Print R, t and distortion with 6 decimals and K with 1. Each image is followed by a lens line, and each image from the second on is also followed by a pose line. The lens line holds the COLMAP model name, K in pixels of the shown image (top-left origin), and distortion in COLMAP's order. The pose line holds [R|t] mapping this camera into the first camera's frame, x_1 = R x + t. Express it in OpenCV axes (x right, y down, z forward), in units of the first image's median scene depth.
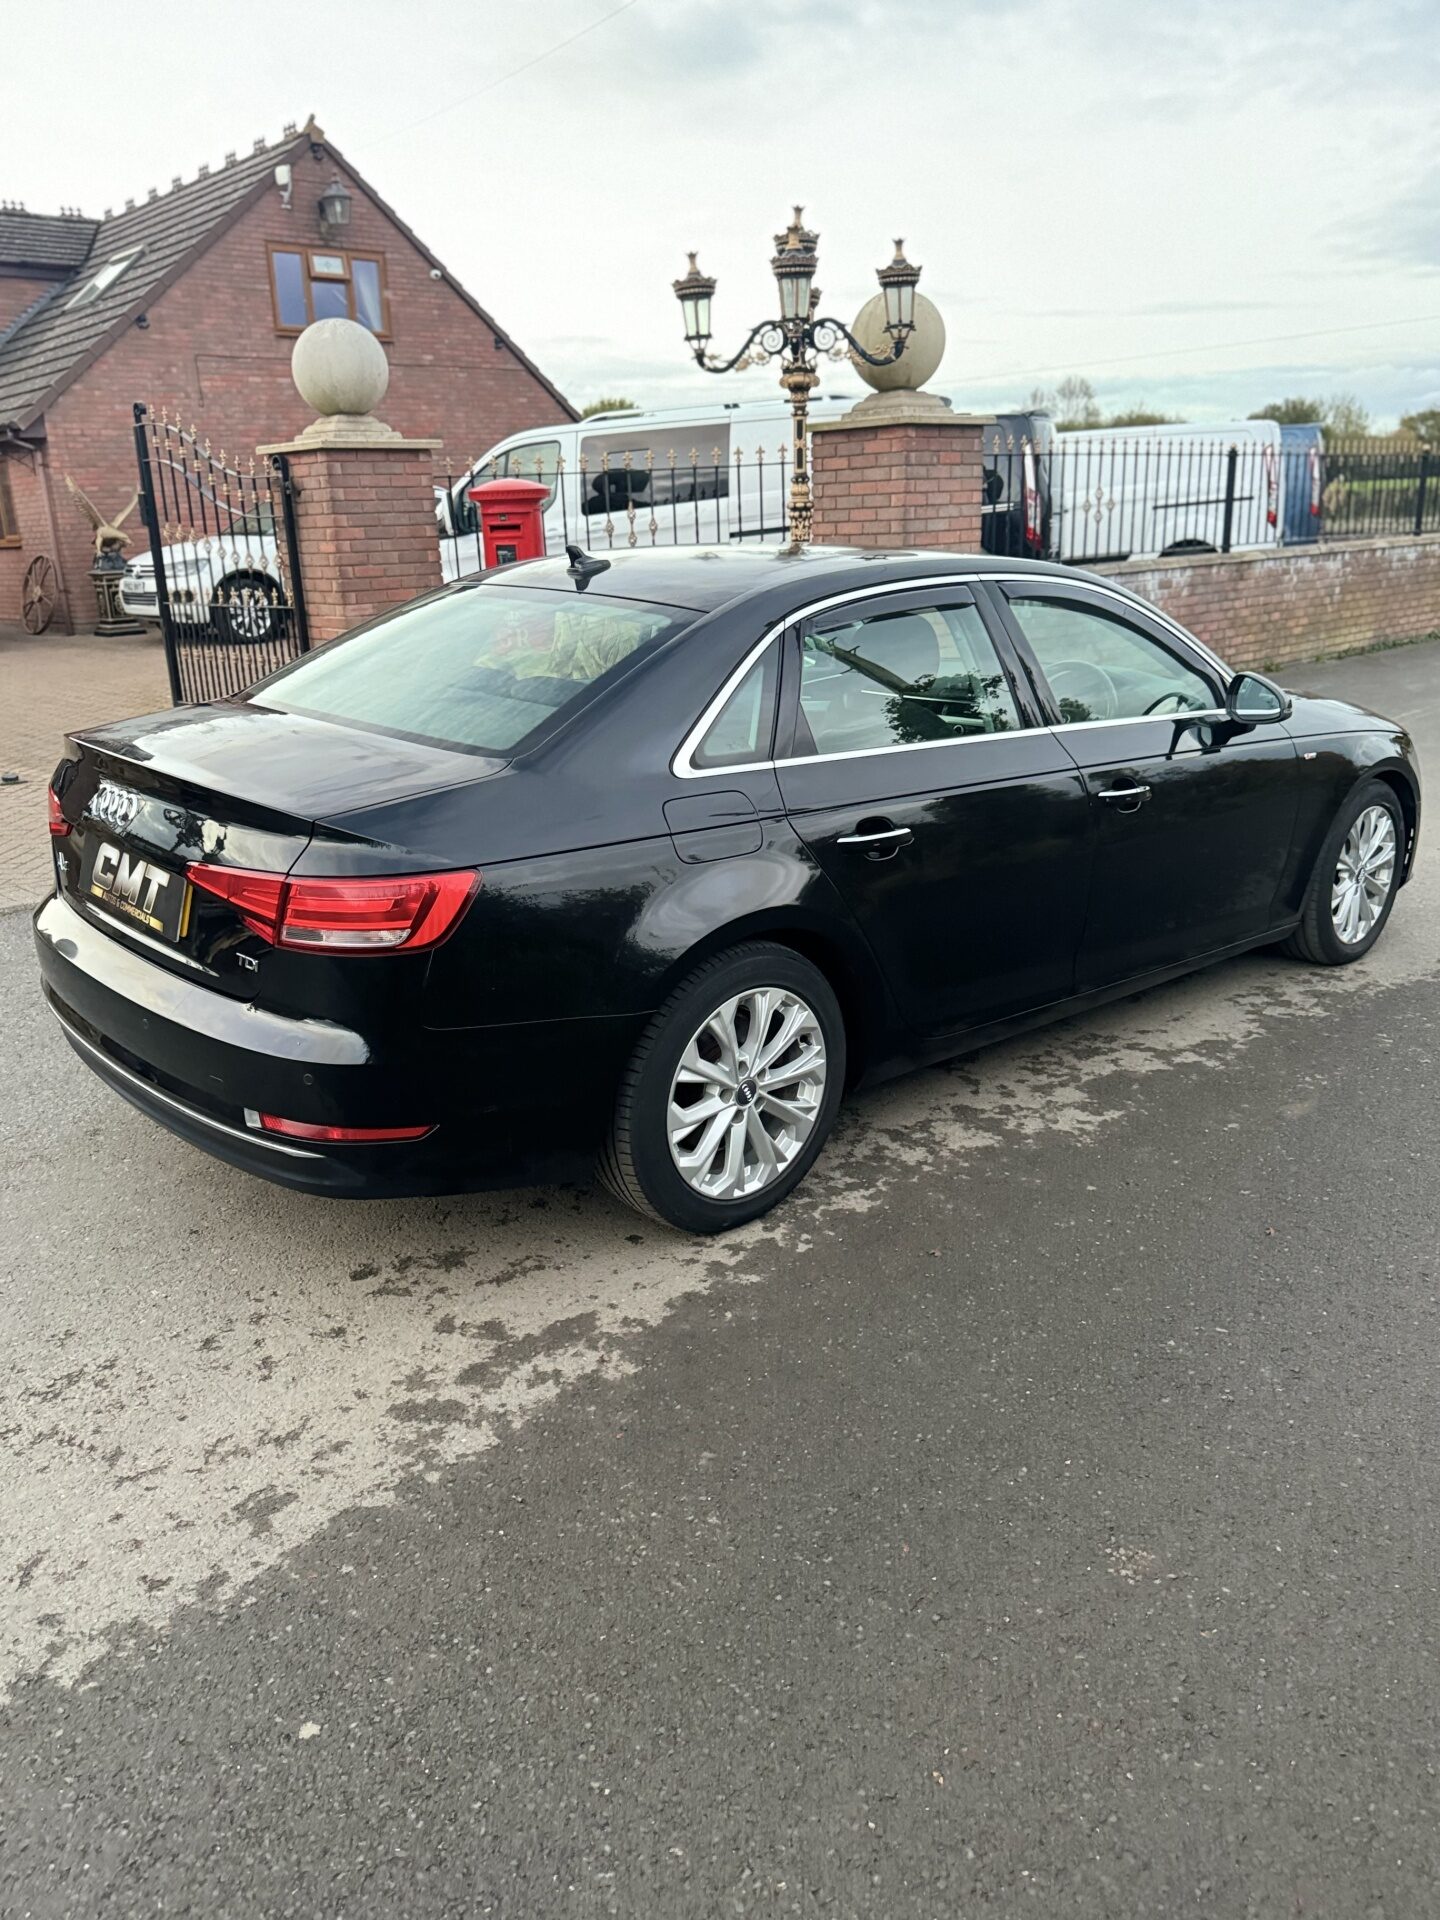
lens RADIAL K [[1413.3, 0, 720.0], [0, 1413.3, 960.0], [0, 0, 1]] dist [0.116363, -0.203157]
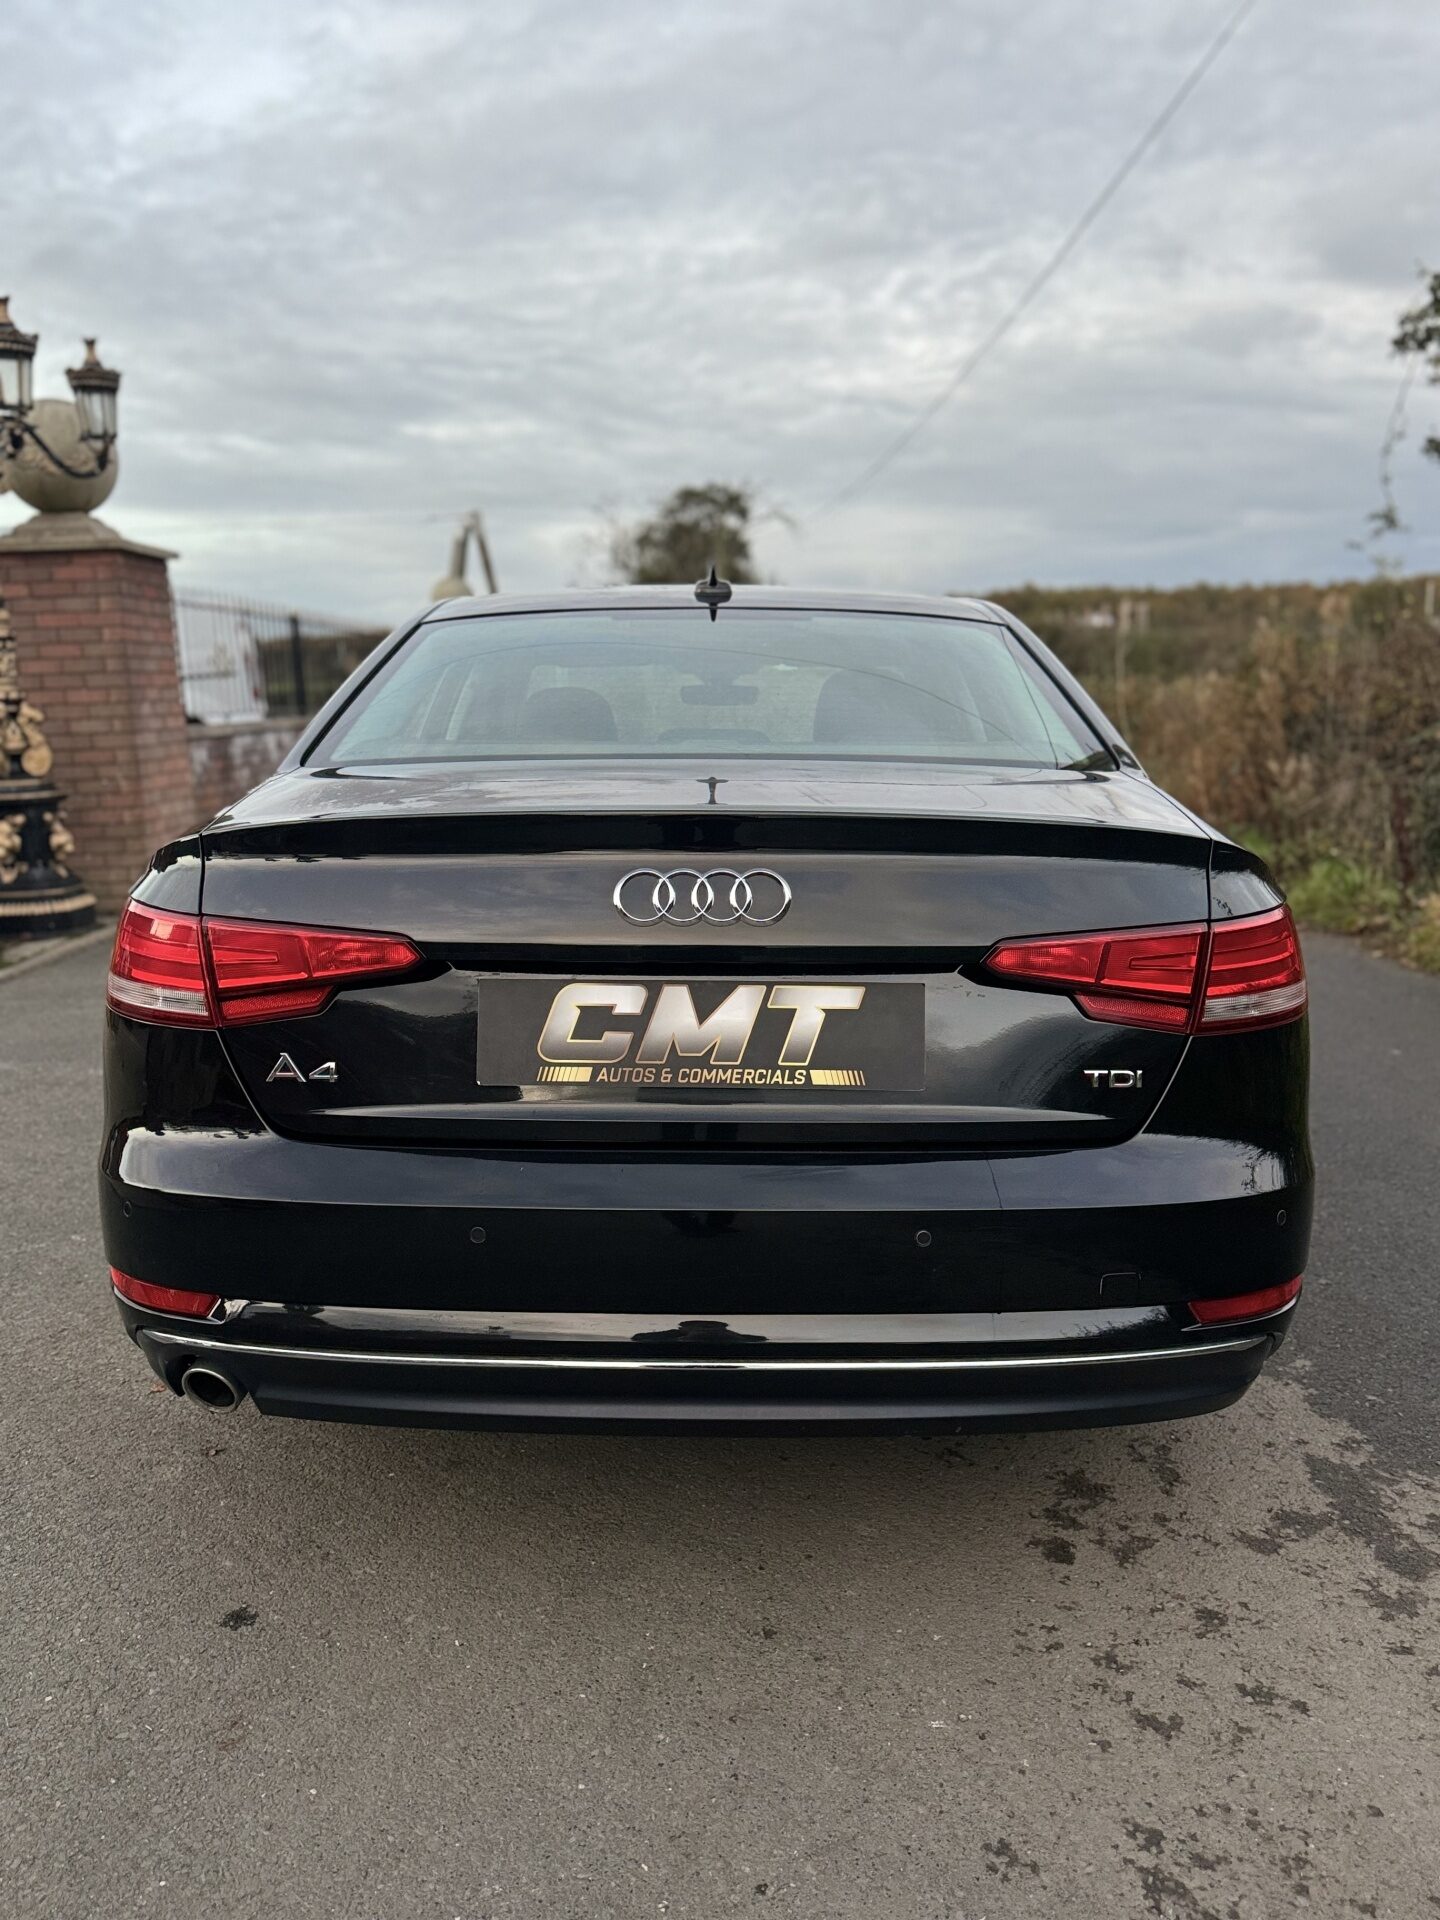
lens RADIAL K [[1413.3, 0, 720.0], [0, 1413.3, 960.0], [0, 0, 1]] dist [0.116363, -0.203157]
pose [[0.675646, -0.126653, 0.726266, -0.813904], [0.225768, 0.973348, -0.040291, -0.057917], [-0.701806, 0.191189, 0.686232, 0.603600]]
